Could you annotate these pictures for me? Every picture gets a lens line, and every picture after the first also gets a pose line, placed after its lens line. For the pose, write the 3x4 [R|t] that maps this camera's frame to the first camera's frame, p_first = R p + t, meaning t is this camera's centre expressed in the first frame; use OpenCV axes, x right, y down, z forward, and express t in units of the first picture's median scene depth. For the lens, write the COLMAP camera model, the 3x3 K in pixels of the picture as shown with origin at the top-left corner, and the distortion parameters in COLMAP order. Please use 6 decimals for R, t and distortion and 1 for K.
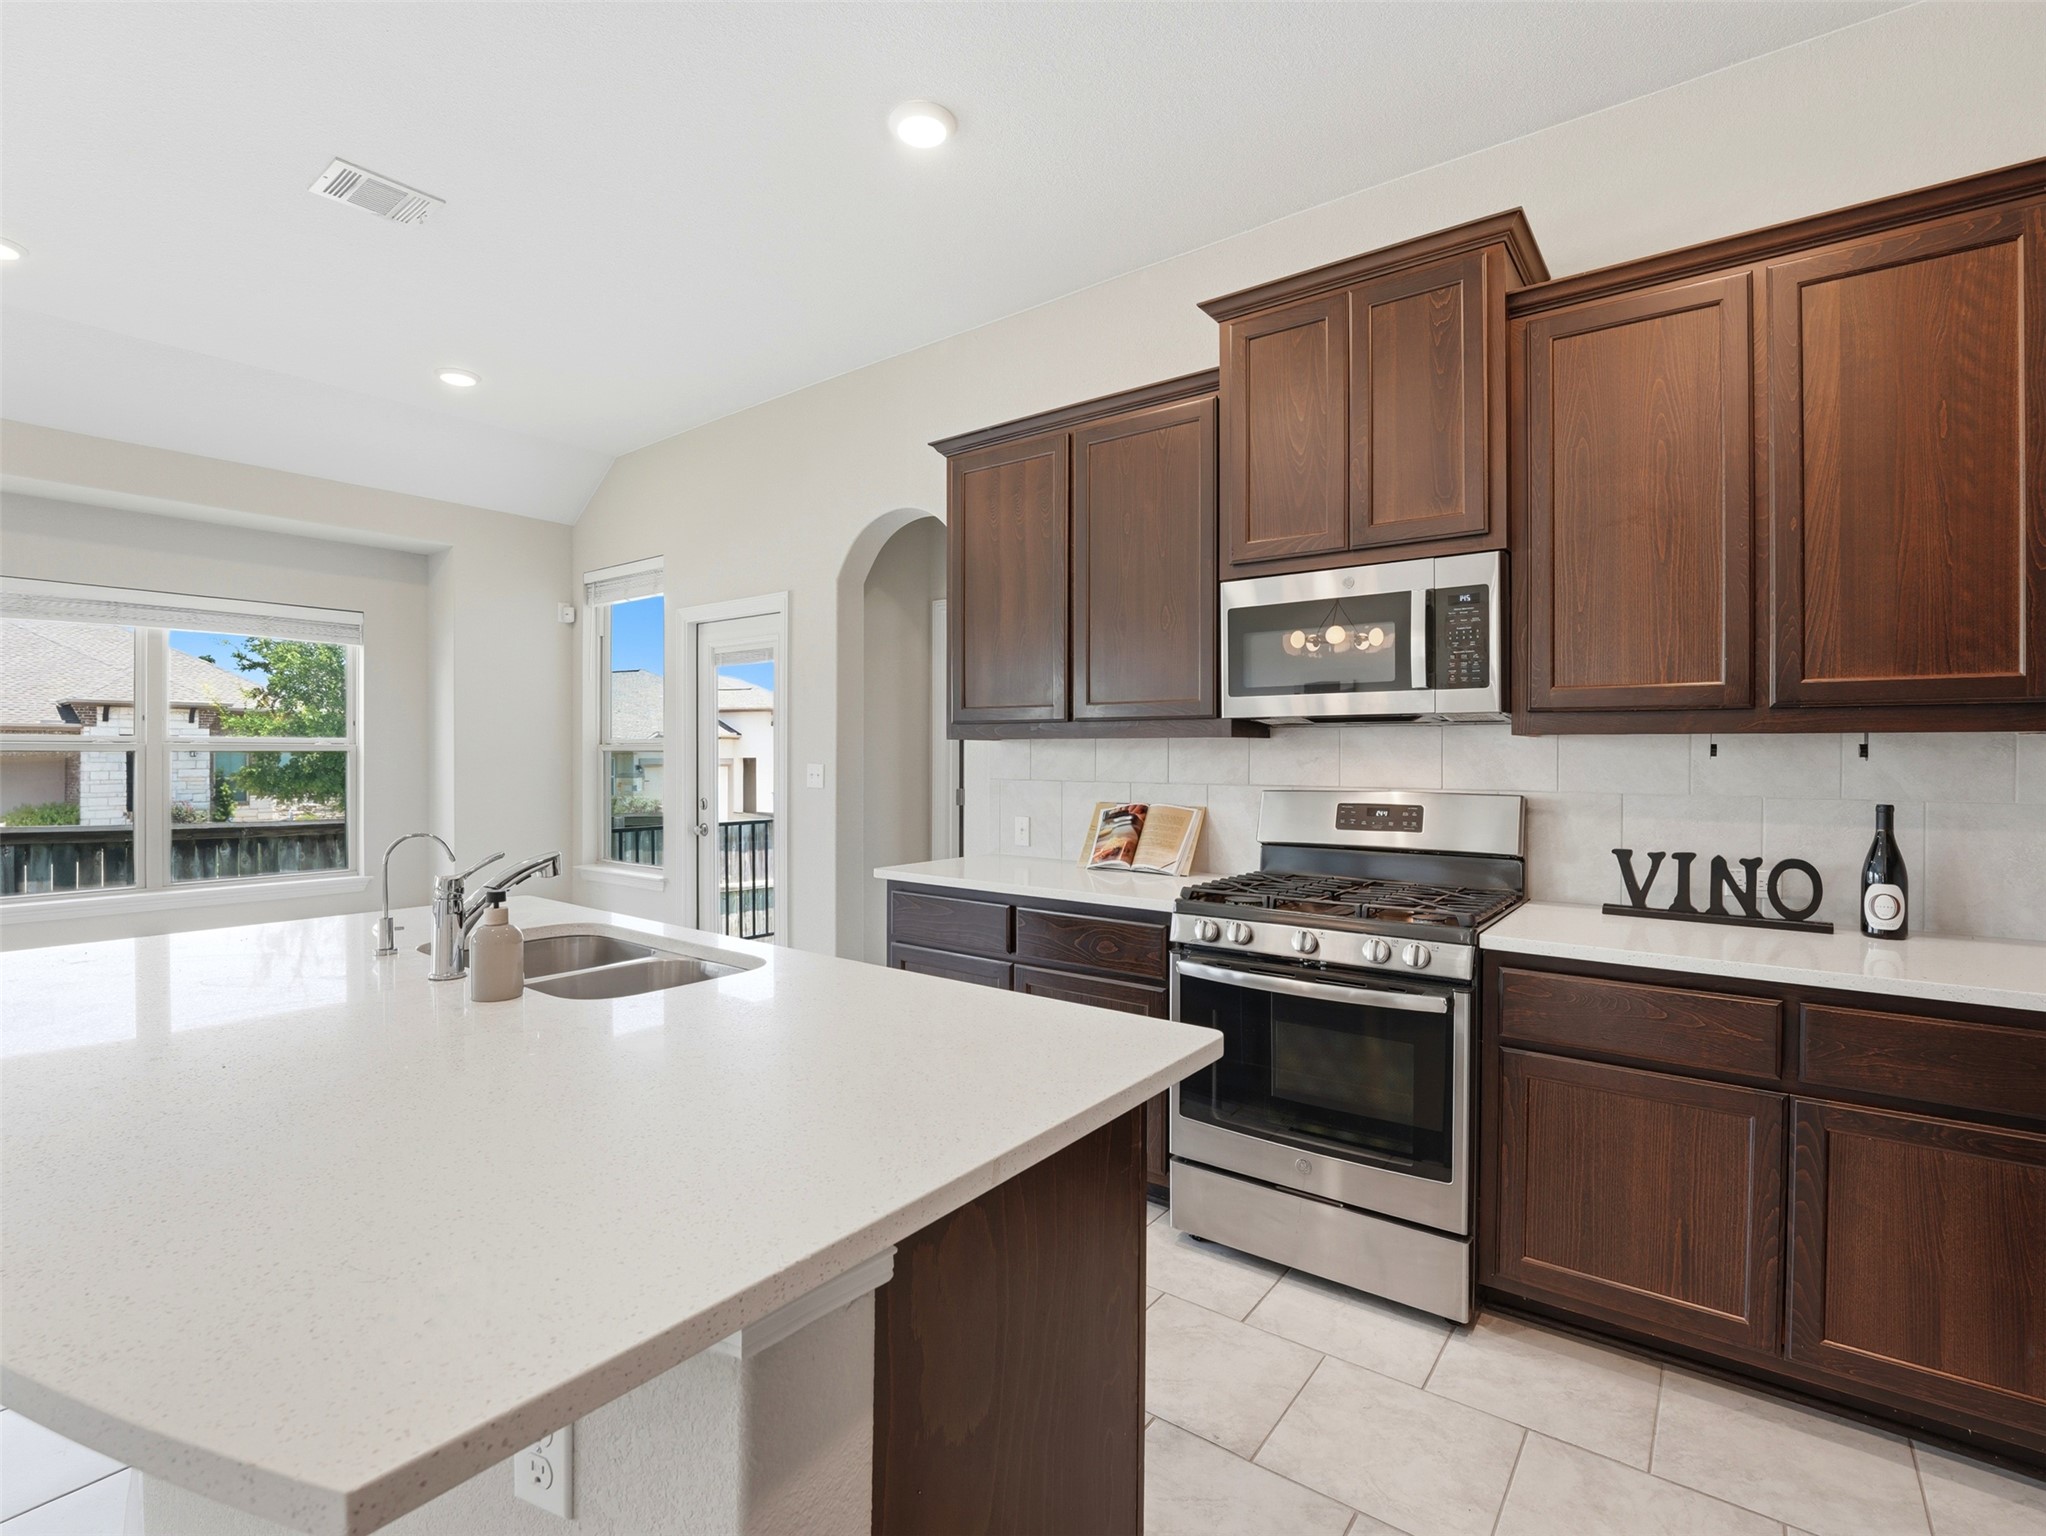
lens RADIAL K [[951.3, 0, 1025.2], [0, 951.3, 758.9], [0, 0, 1]] dist [-0.025077, 0.003599]
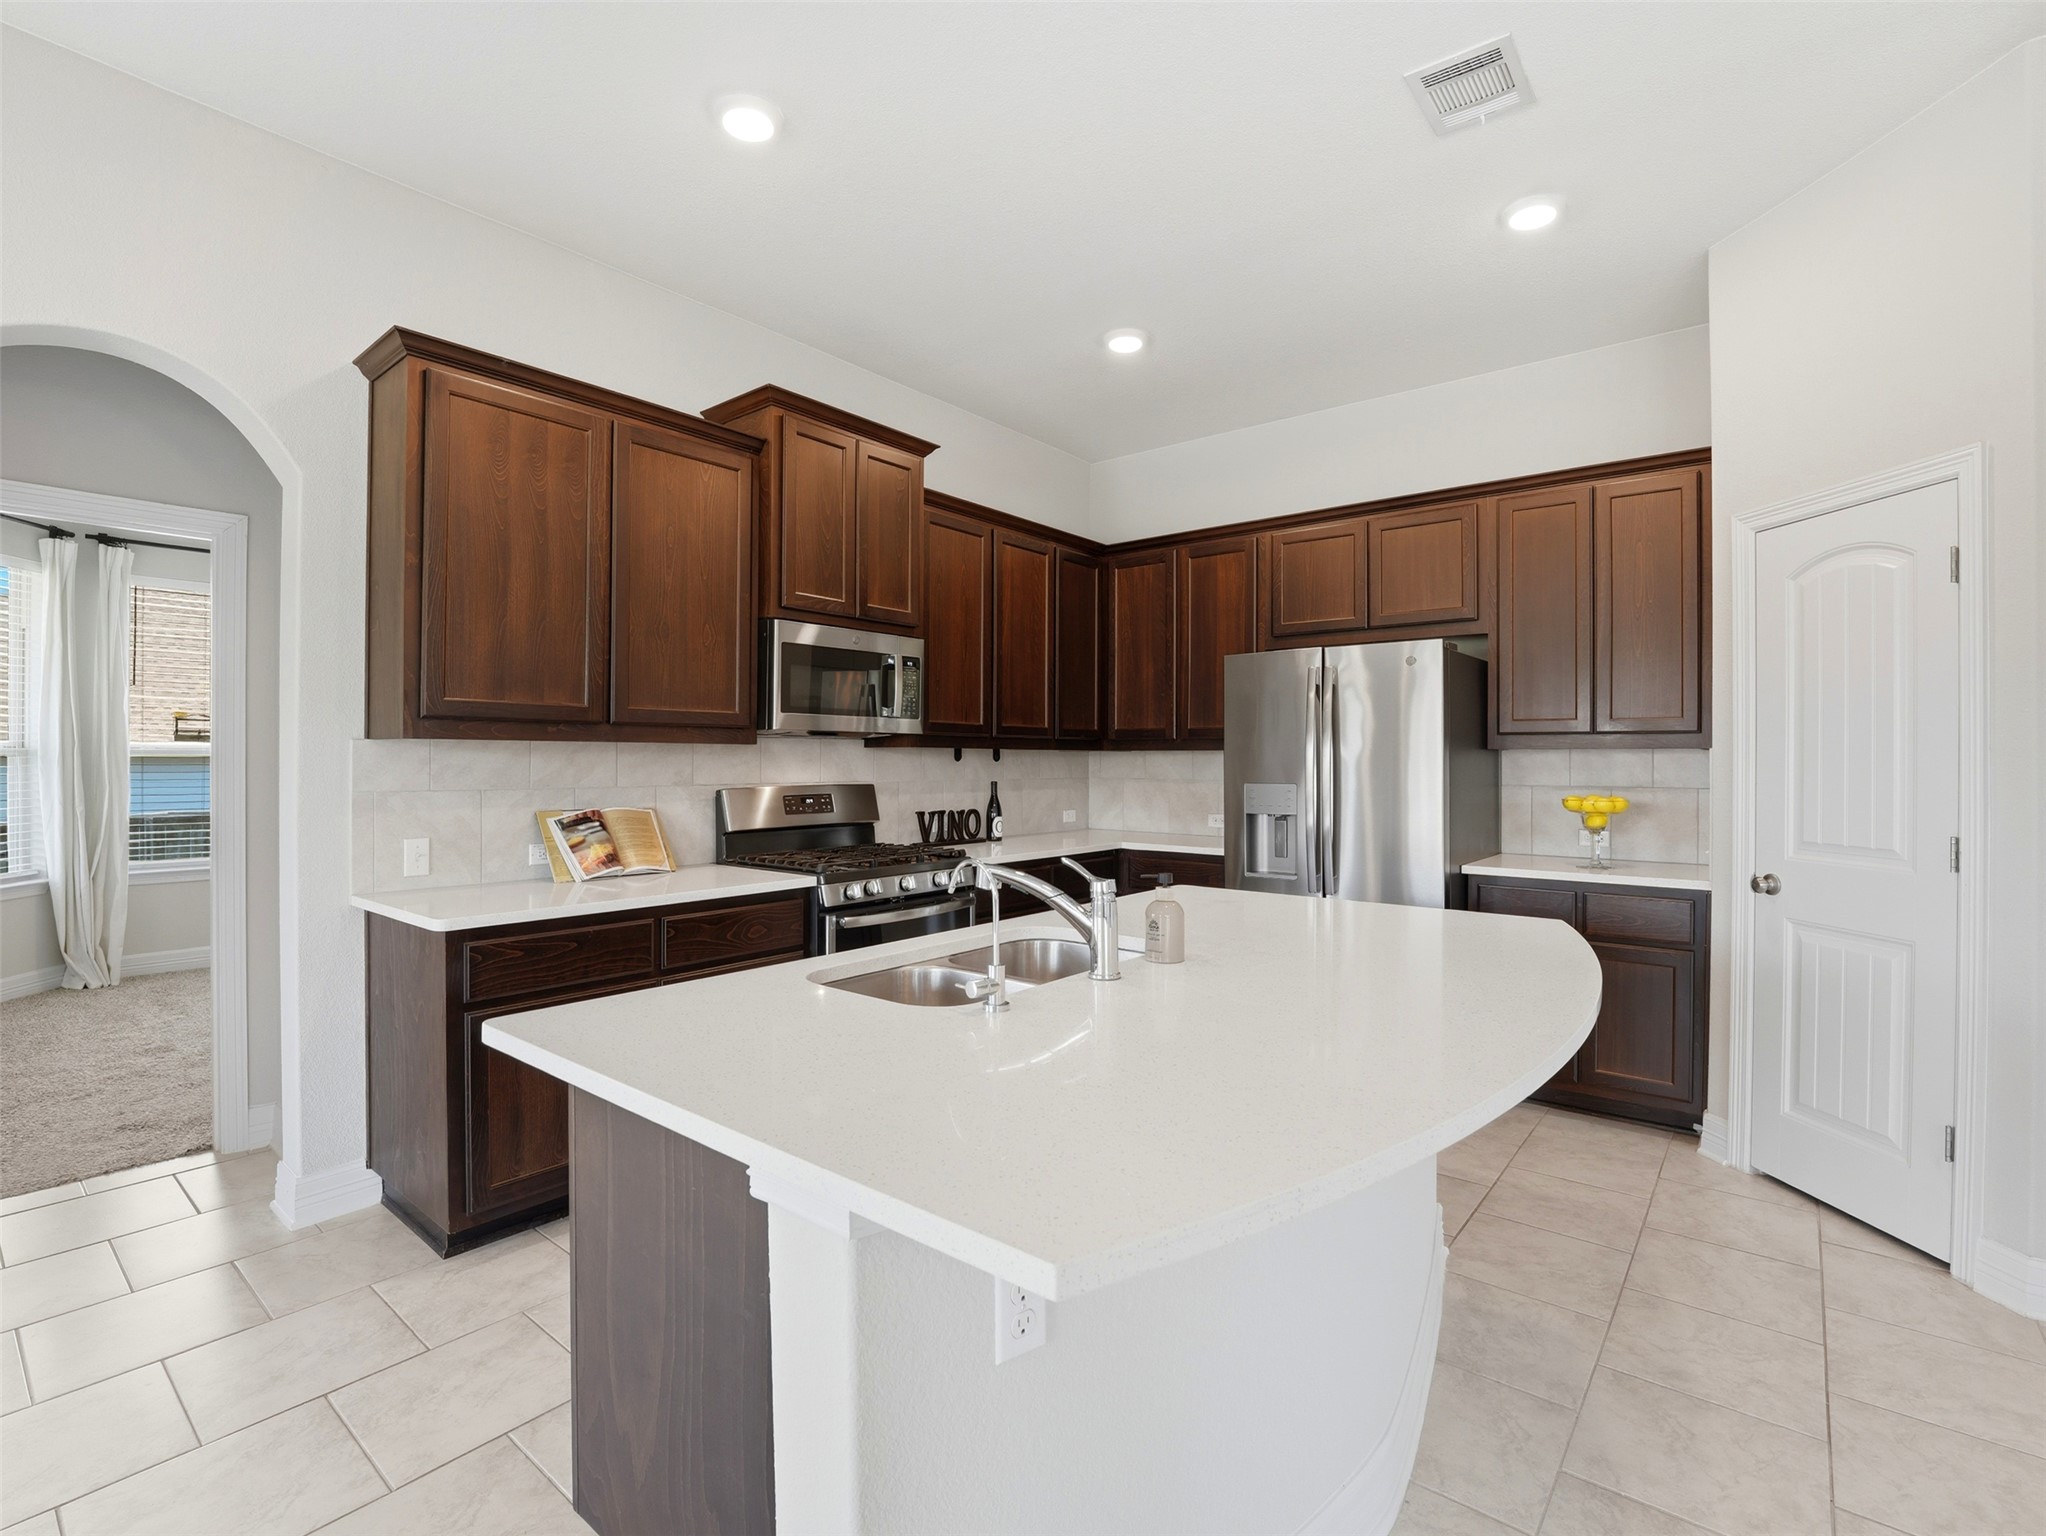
lens RADIAL K [[951.3, 0, 1017.2], [0, 951.3, 753.3], [0, 0, 1]] dist [-0.025077, 0.003599]
pose [[0.038723, 0.002647, 0.999246, -0.872610], [0.002390, 0.999993, -0.002742, -0.006938], [-0.999247, 0.002494, 0.038716, 0.555455]]
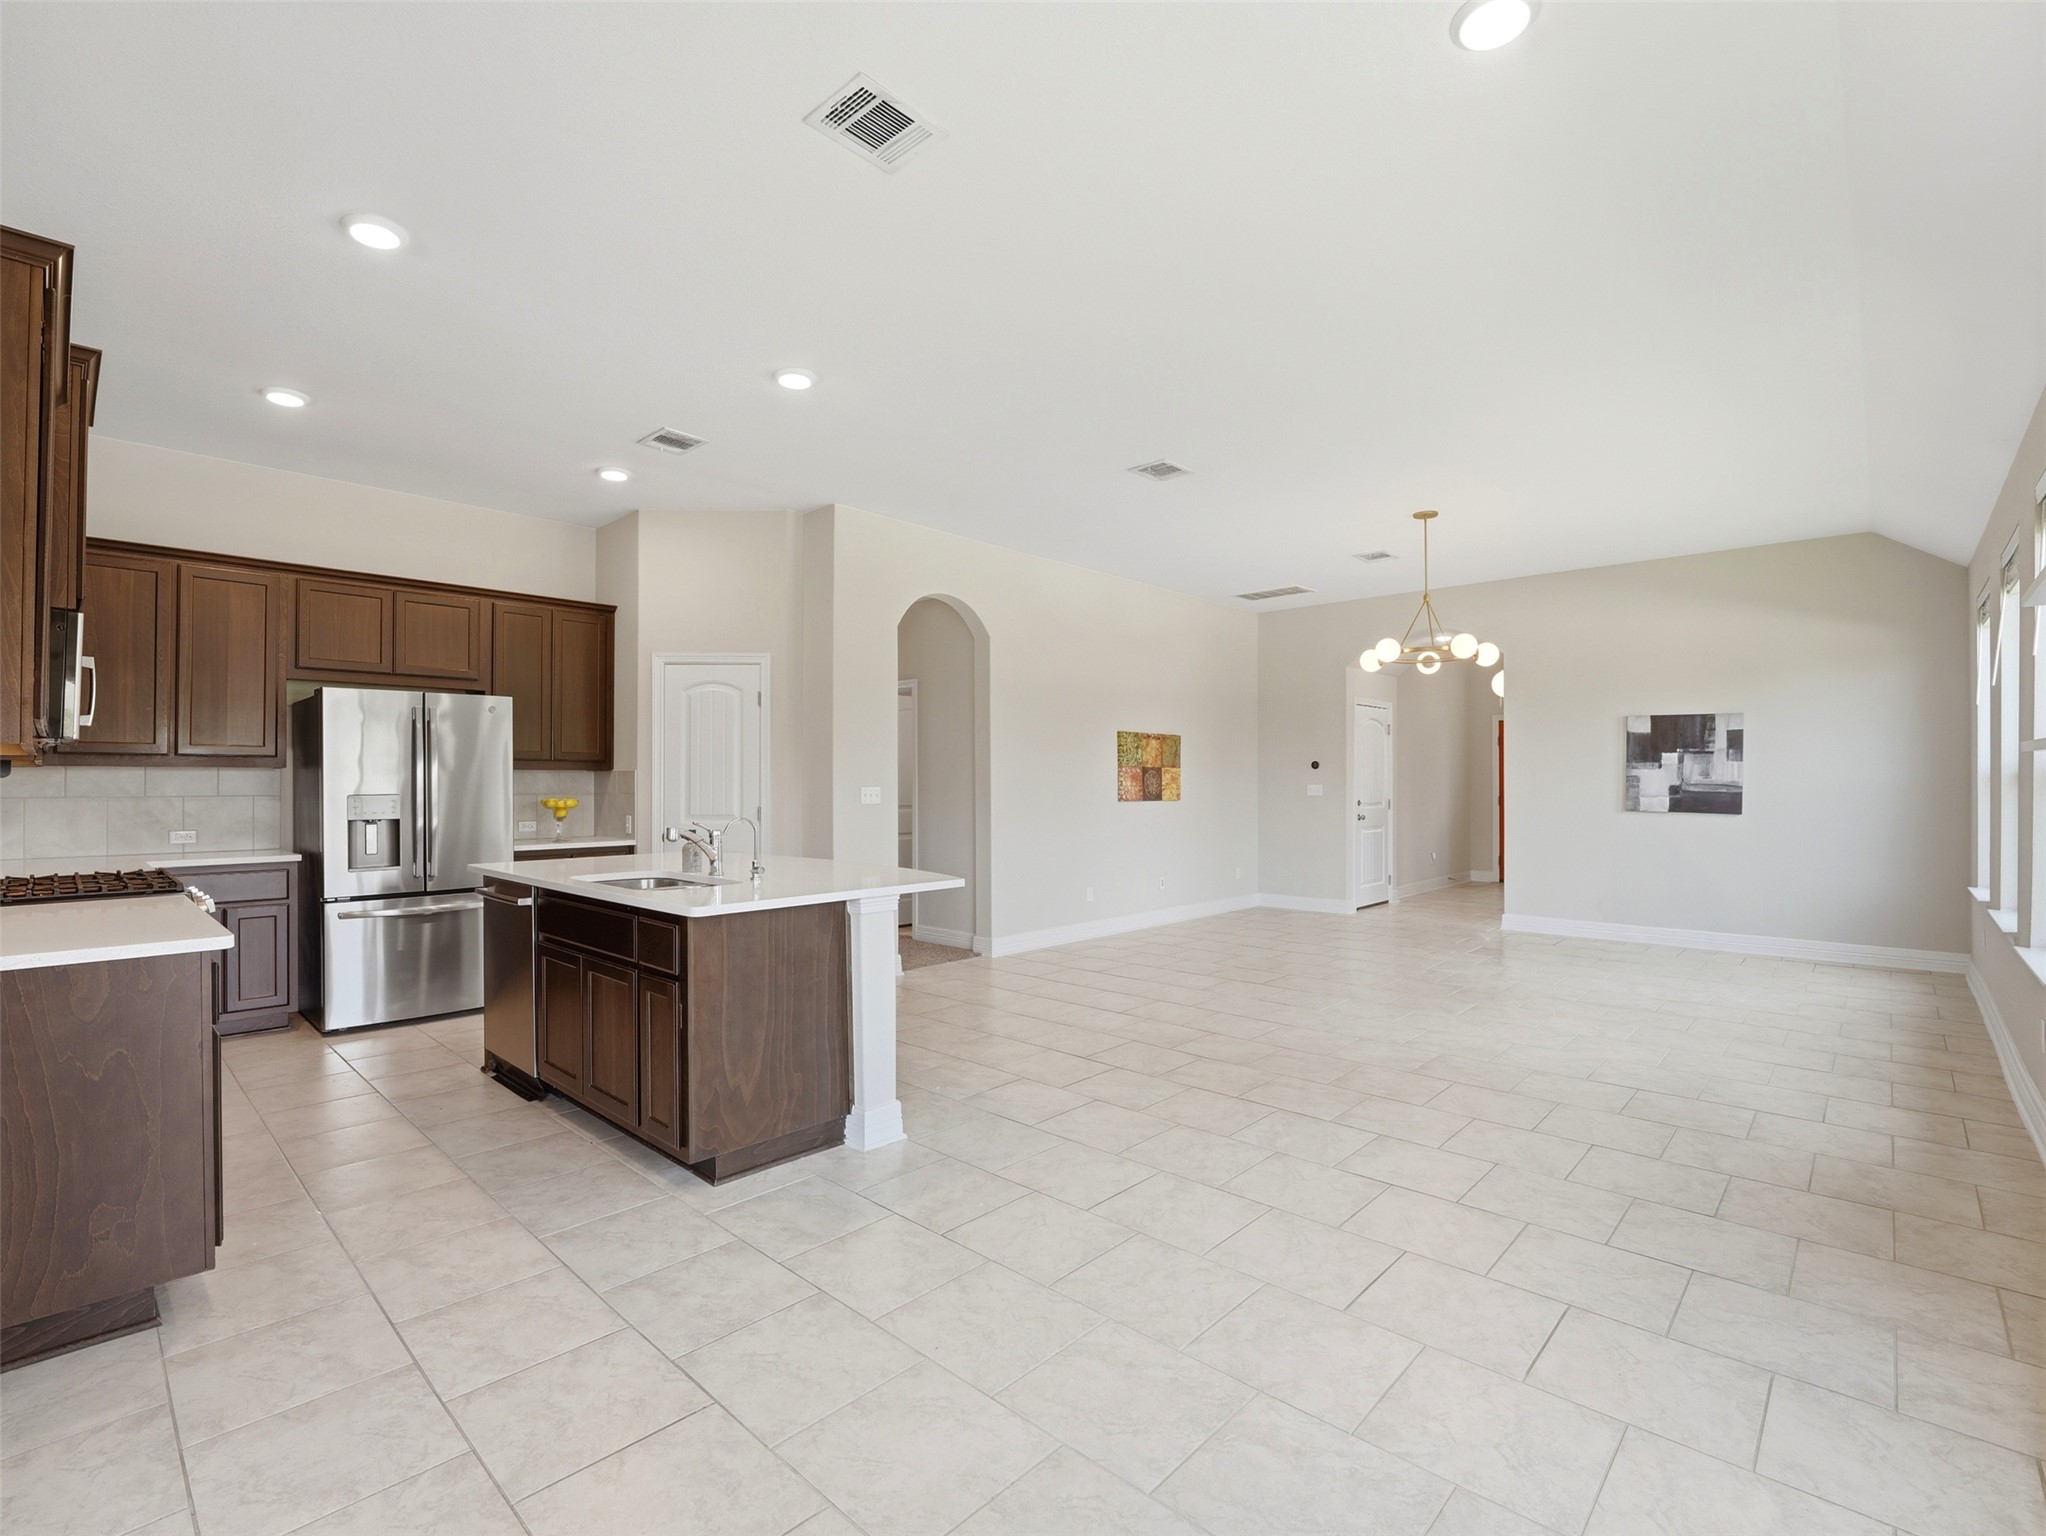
lens RADIAL K [[951.3, 0, 1025.4], [0, 951.3, 776.0], [0, 0, 1]] dist [-0.025077, 0.003599]
pose [[-0.994136, -0.000264, 0.108140, -0.841941], [-0.000502, 0.999998, -0.002169, 0.002029], [-0.108139, -0.002210, -0.994133, 1.674167]]
